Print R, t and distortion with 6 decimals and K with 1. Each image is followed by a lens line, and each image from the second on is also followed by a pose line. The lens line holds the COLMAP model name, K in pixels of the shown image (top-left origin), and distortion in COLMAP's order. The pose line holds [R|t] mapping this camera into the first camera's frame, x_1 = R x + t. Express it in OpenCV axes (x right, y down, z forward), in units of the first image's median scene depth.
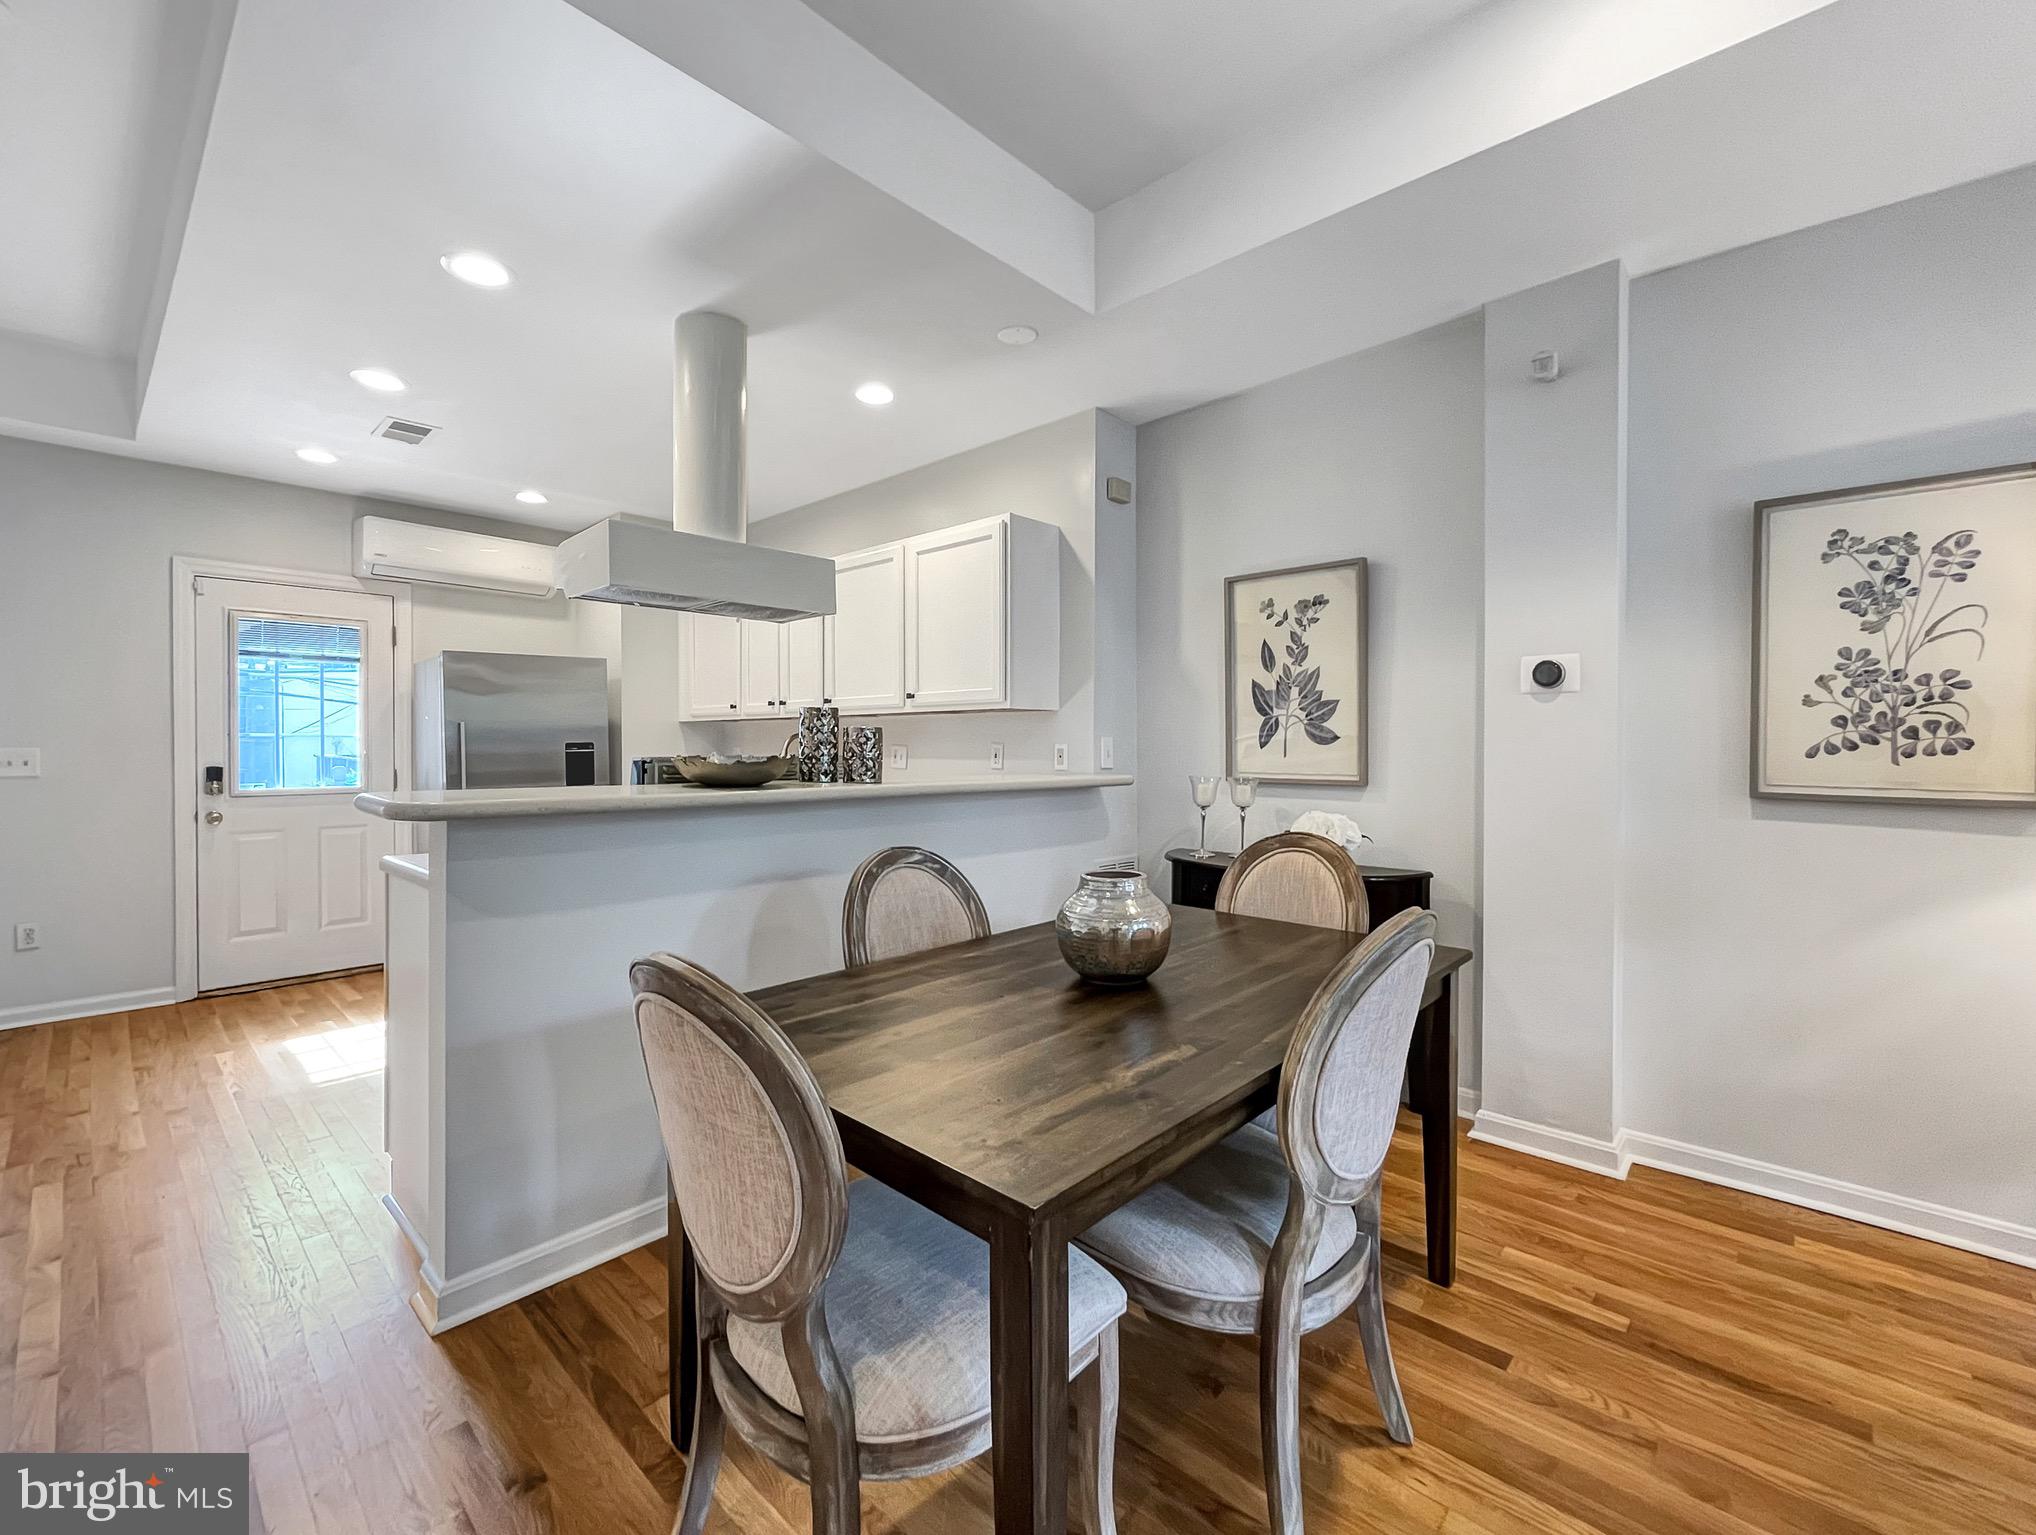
lens RADIAL K [[868.6, 0, 1032.9], [0, 868.6, 757.3], [0, 0, 1]] dist [-0.000803, -0.000043]
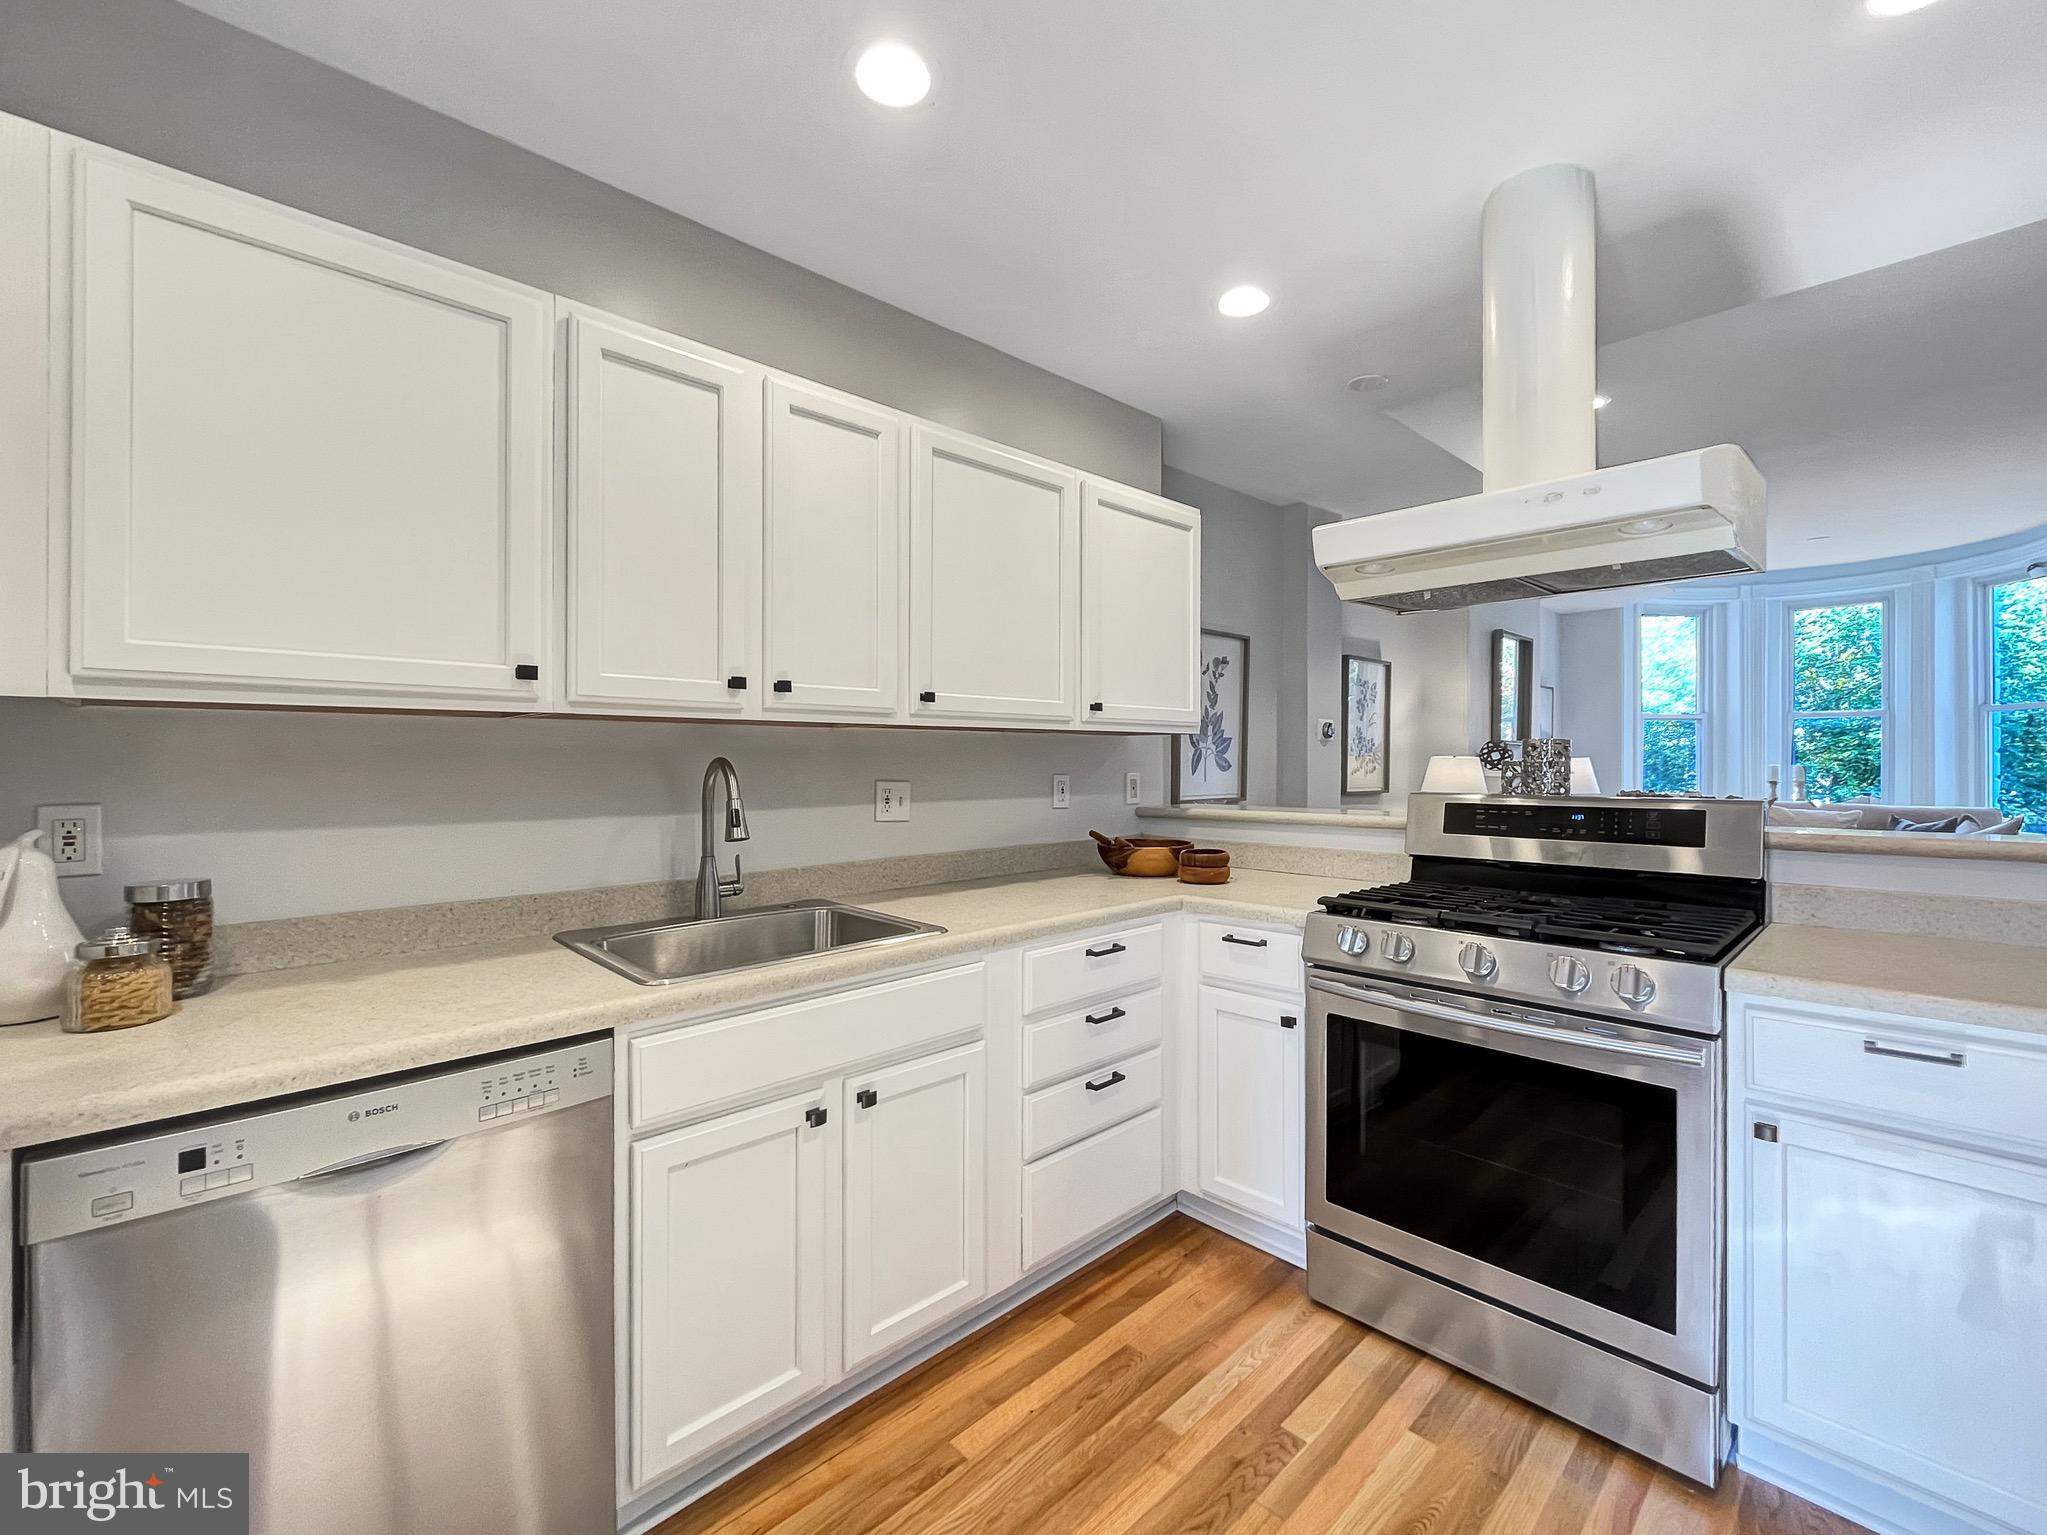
lens RADIAL K [[894.2, 0, 986.5], [0, 894.2, 771.8], [0, 0, 1]] dist [-0.000308, -0.000154]
pose [[0.079658, -0.011684, 0.996754, -1.014176], [0.018702, 0.999773, 0.010225, -0.033526], [-0.996647, 0.017827, 0.079859, 1.224106]]
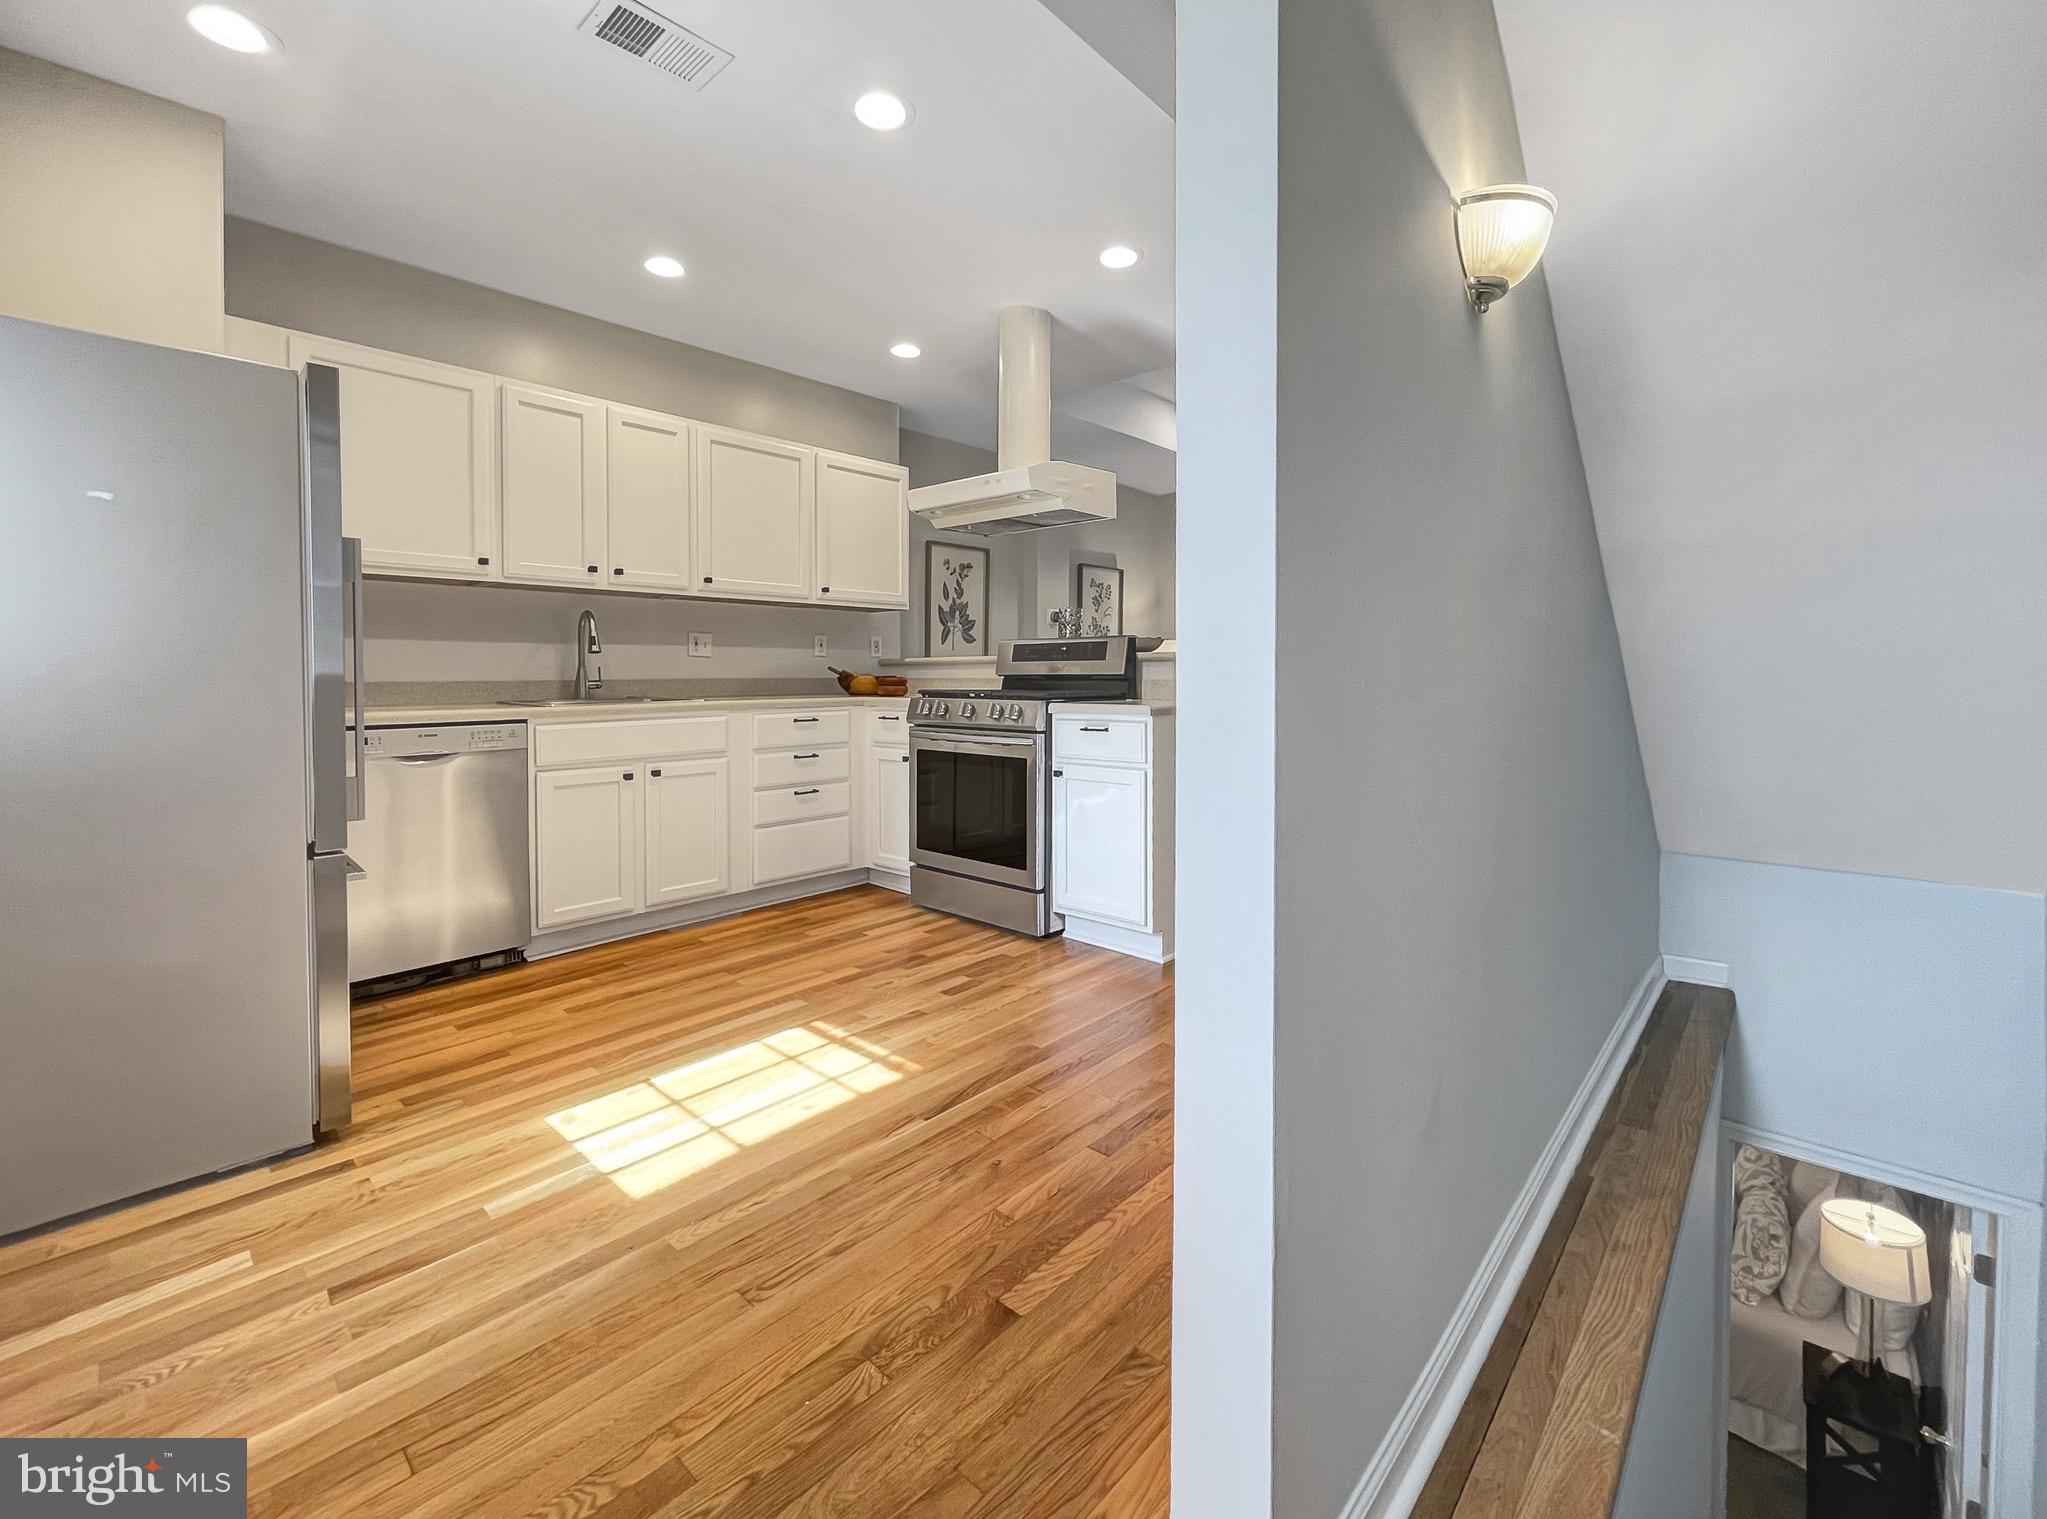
lens RADIAL K [[893.9, 0, 974.5], [0, 893.9, 710.5], [0, 0, 1]] dist [-0.001032, 0.000082]
pose [[0.017350, -0.042038, 0.998965, -1.561155], [0.014960, 0.999015, 0.041780, 0.048351], [-0.999738, 0.014220, 0.017962, 0.937199]]
